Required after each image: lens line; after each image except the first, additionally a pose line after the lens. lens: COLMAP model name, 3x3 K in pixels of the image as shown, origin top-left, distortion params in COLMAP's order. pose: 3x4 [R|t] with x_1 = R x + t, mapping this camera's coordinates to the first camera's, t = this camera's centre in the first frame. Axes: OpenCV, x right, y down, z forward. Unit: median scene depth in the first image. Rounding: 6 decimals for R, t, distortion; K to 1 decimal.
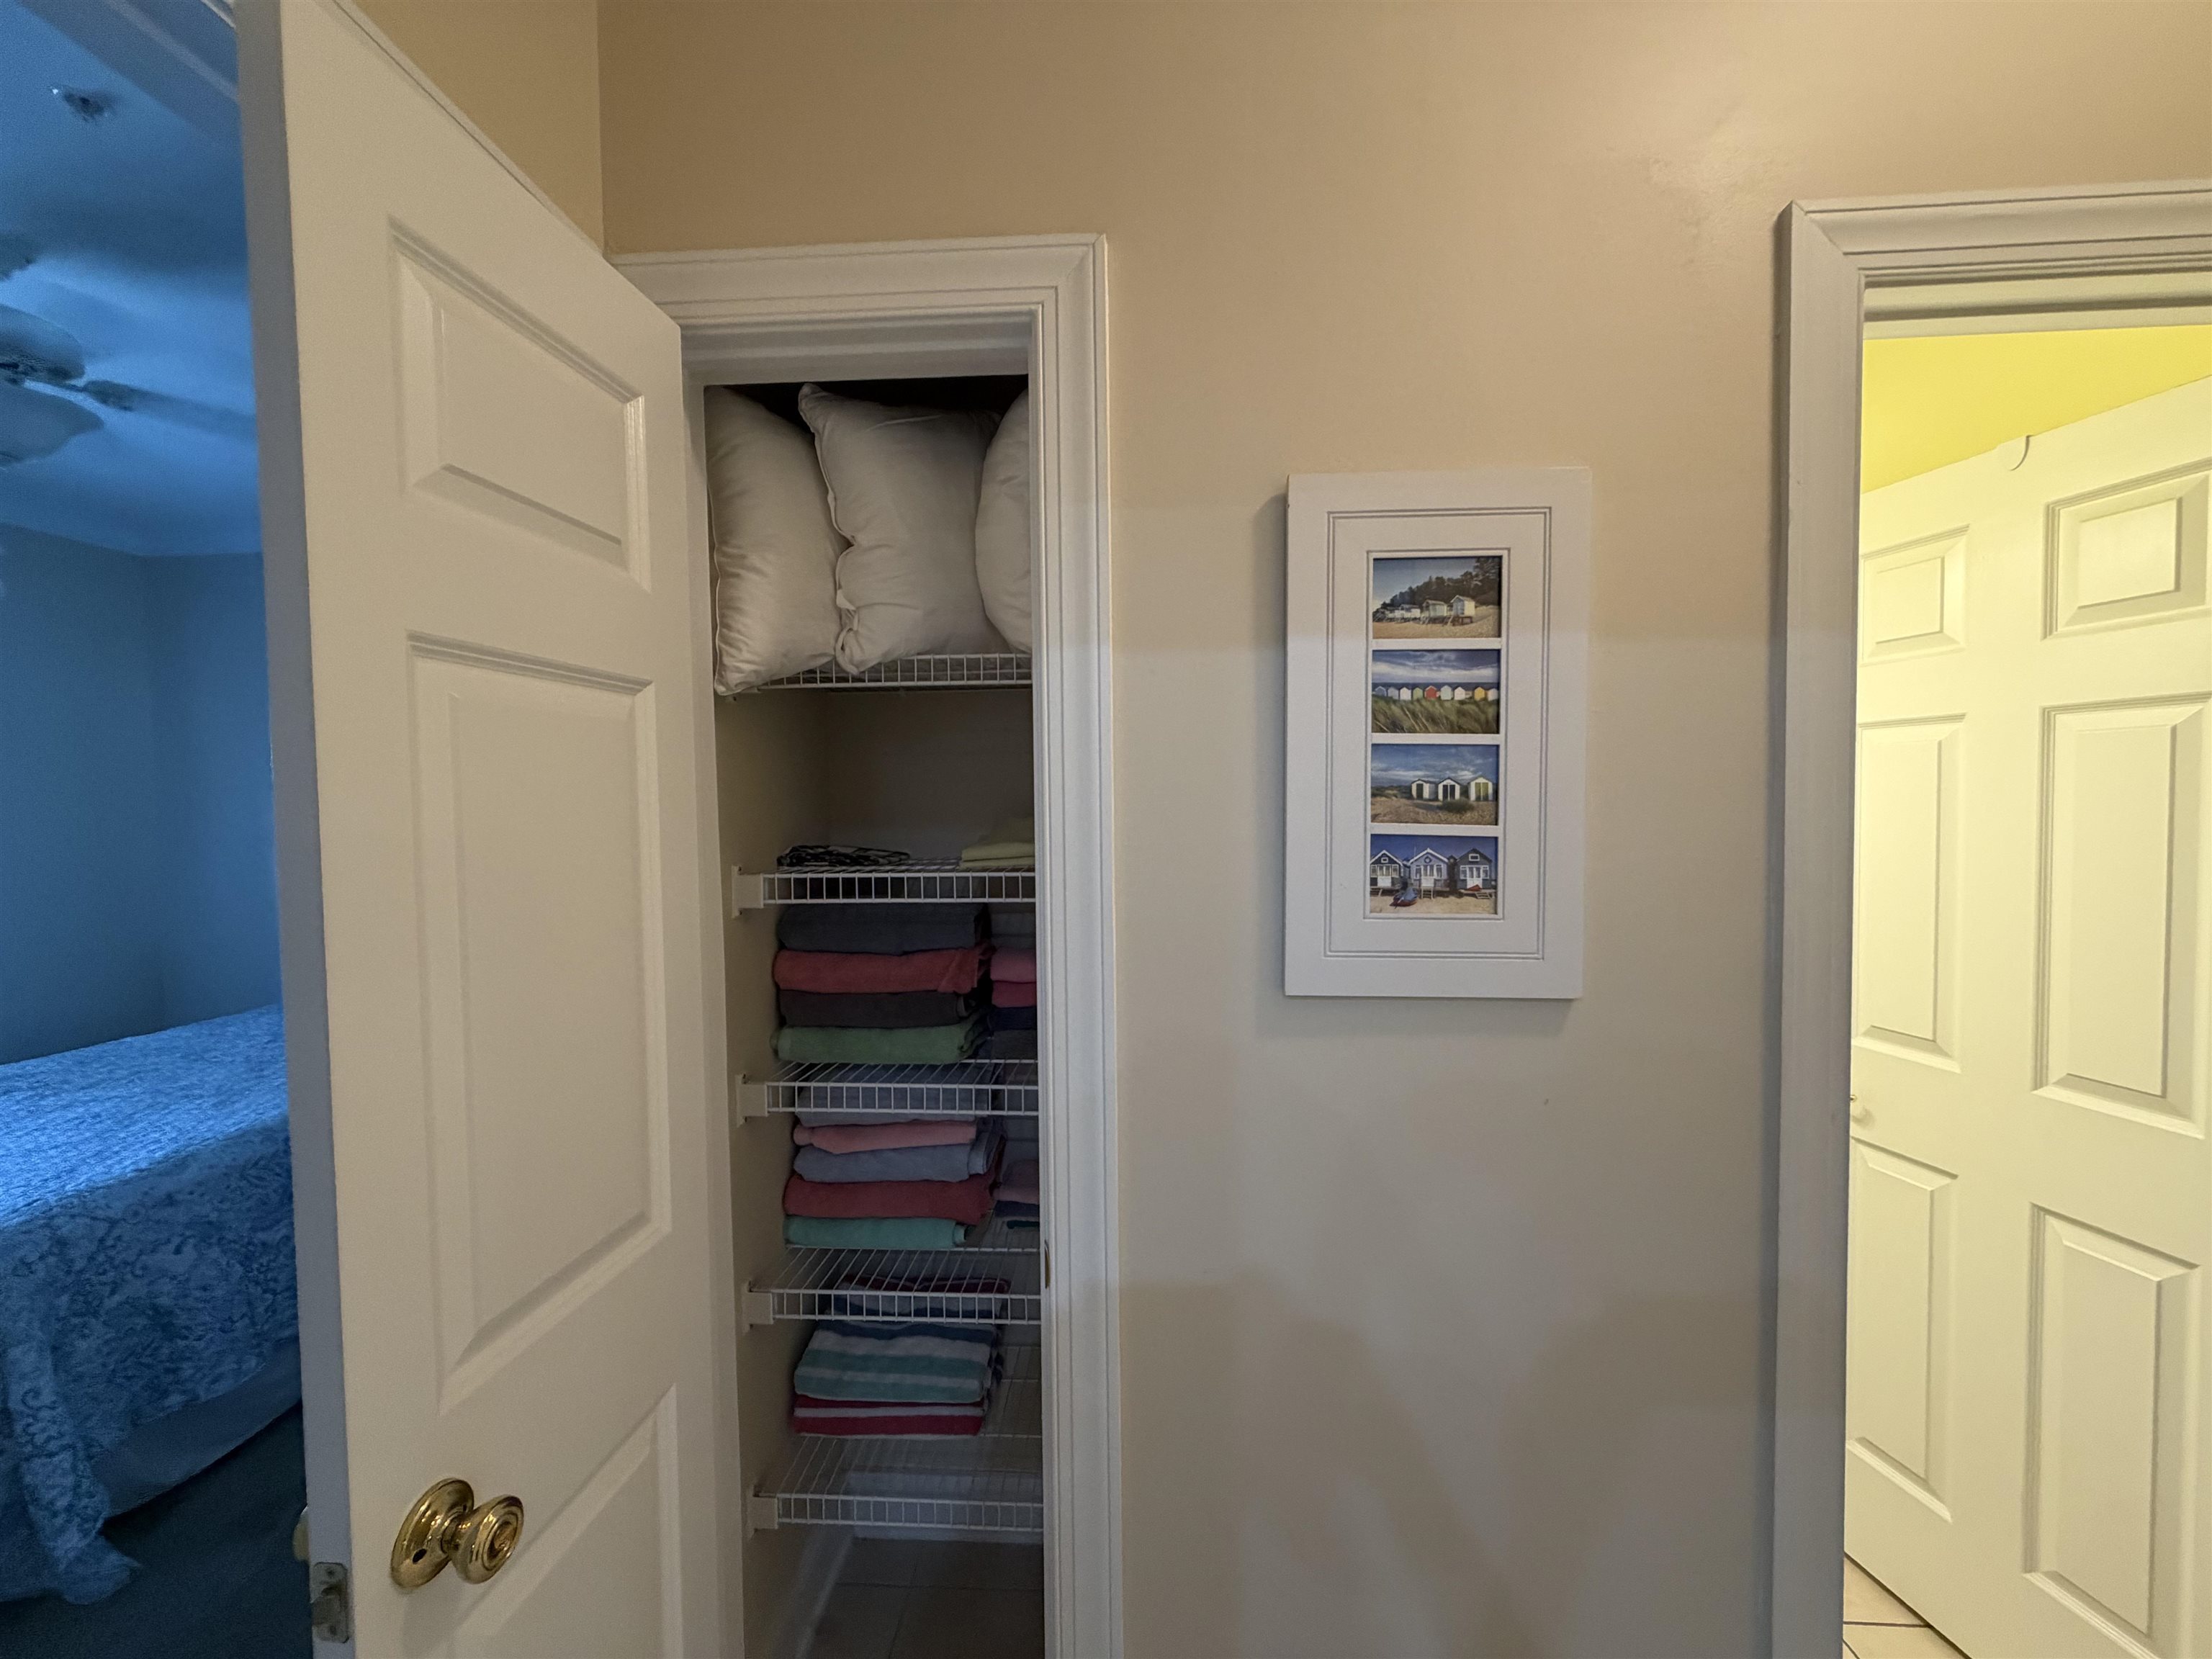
lens RADIAL K [[892.9, 0, 1119.0], [0, 892.9, 832.2], [0, 0, 1]] dist [0.002718, -0.000055]
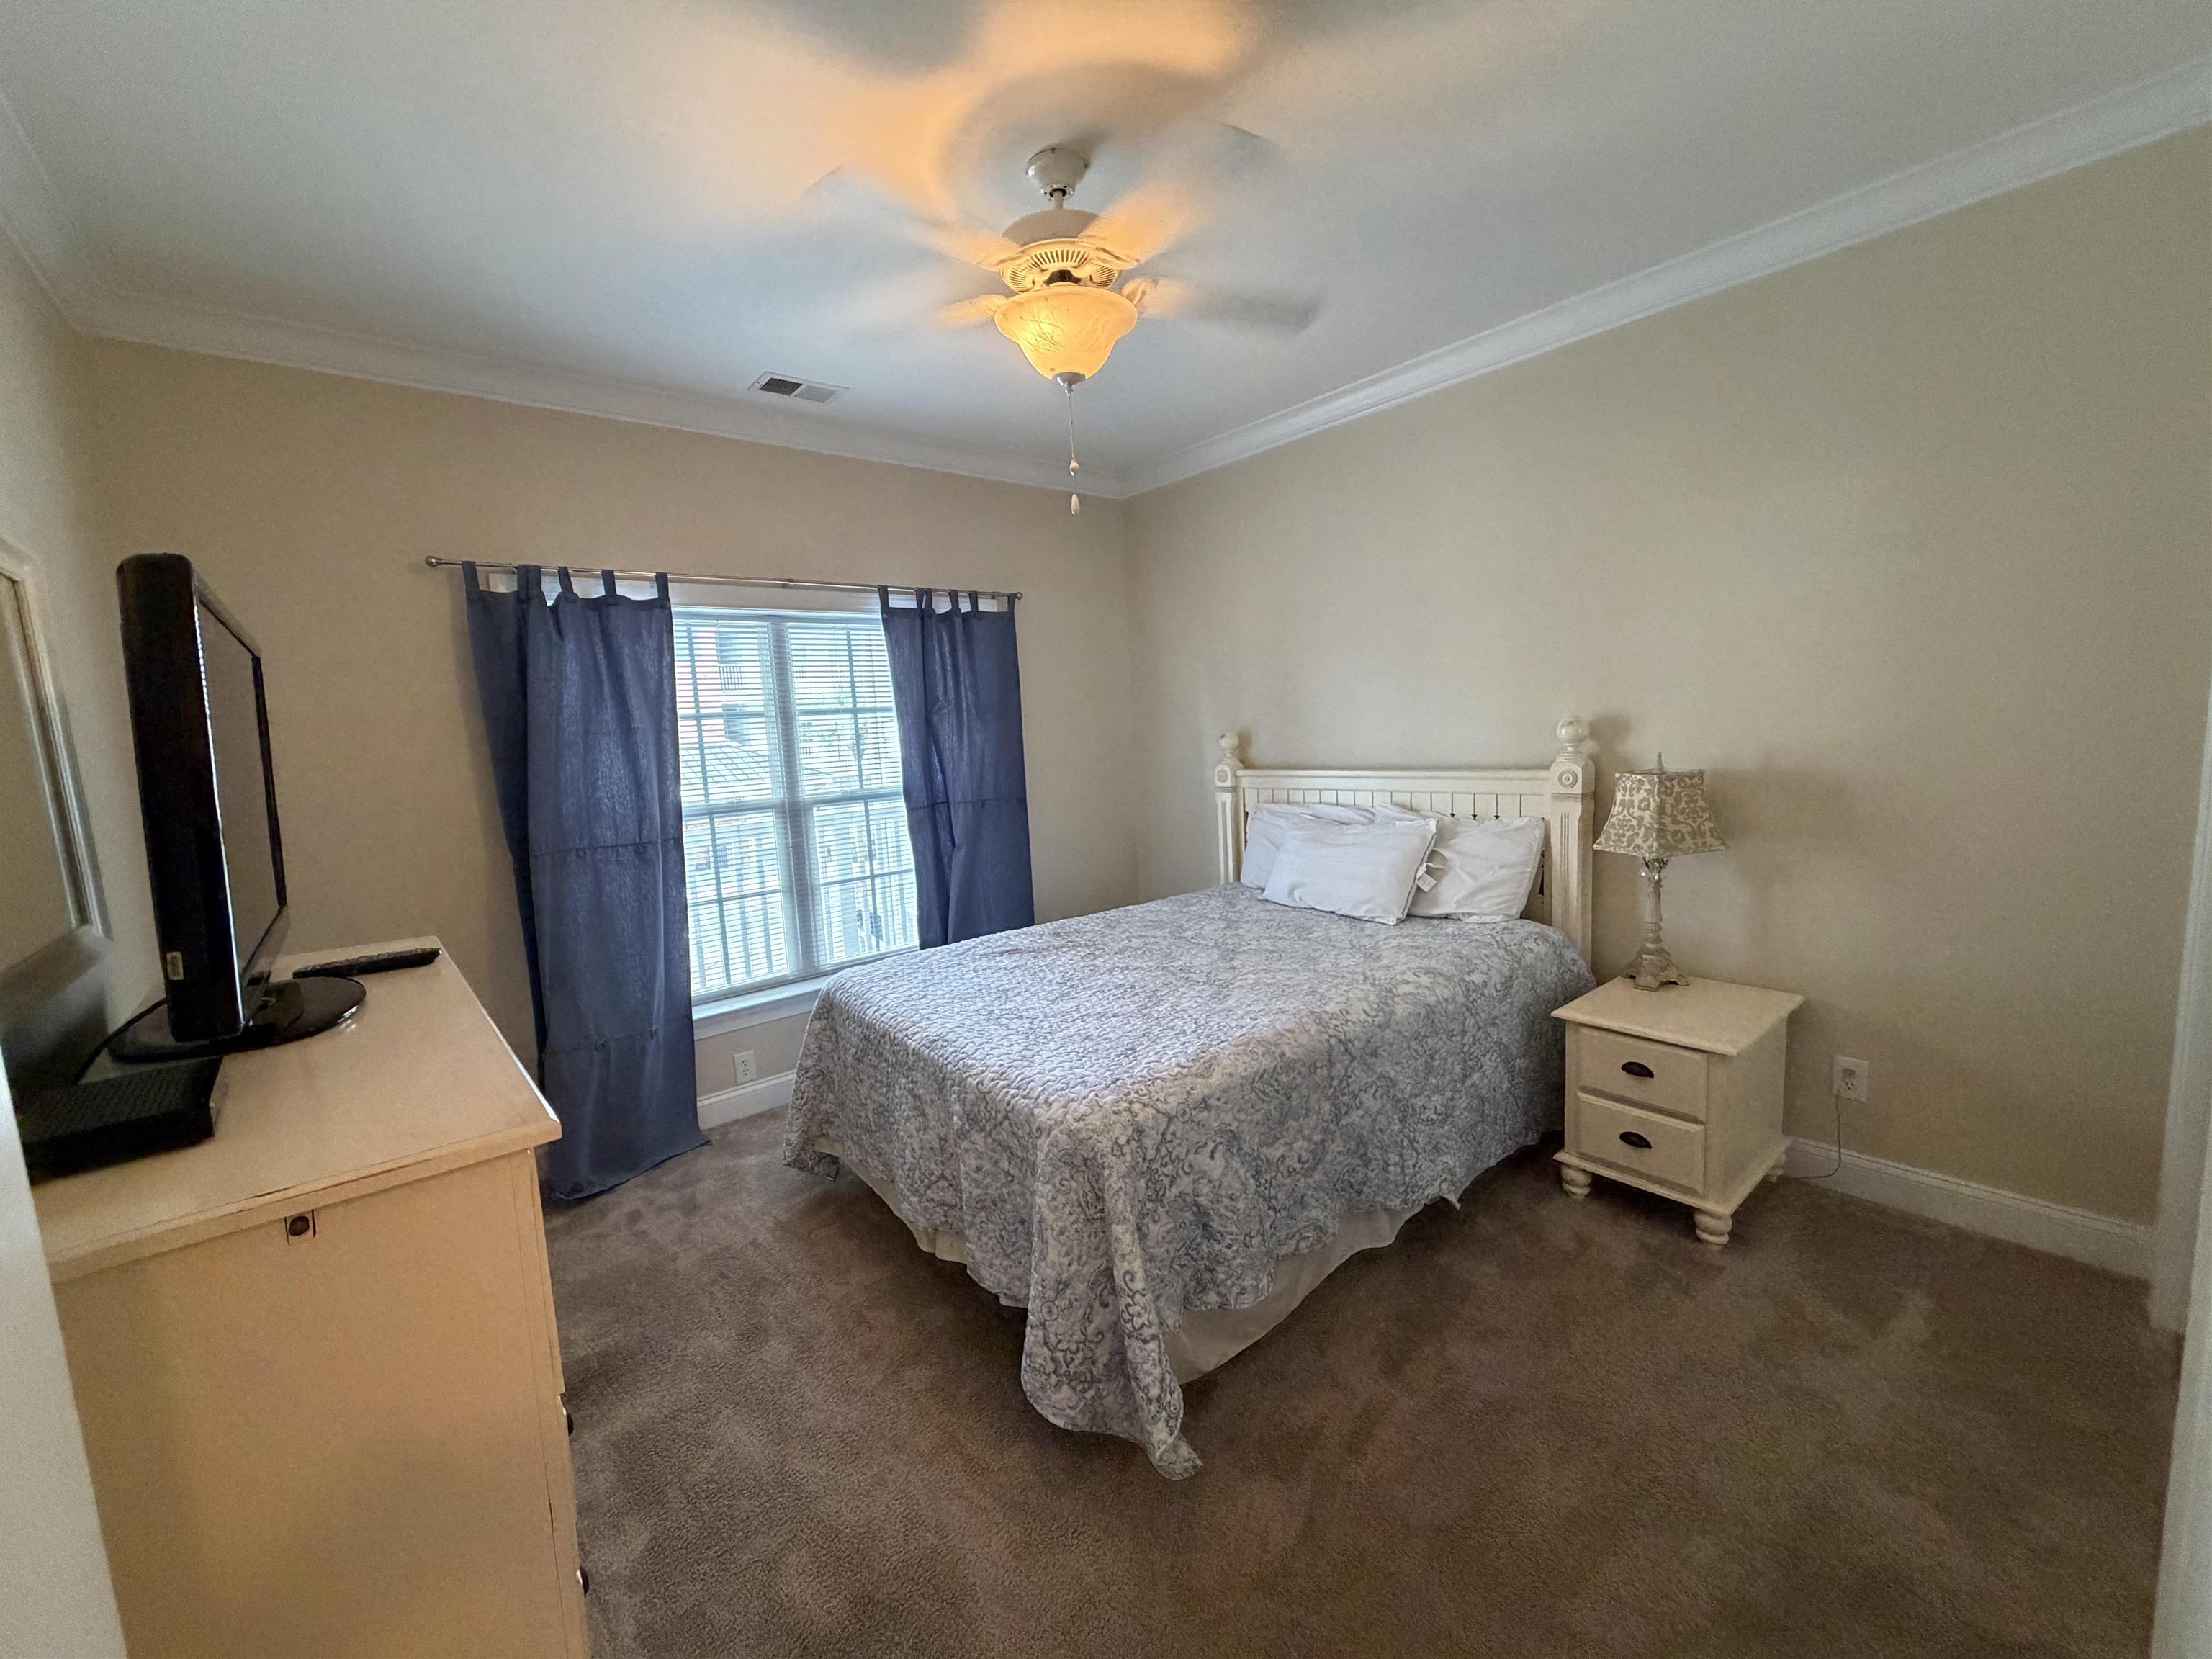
lens RADIAL K [[892.9, 0, 1104.7], [0, 892.9, 830.5], [0, 0, 1]] dist [0.002718, -0.000055]
pose [[0.689262, 0.063028, -0.721765, -0.455153], [0.019518, 0.994232, 0.105460, 0.003924], [0.724249, -0.086777, 0.684056, 0.277985]]
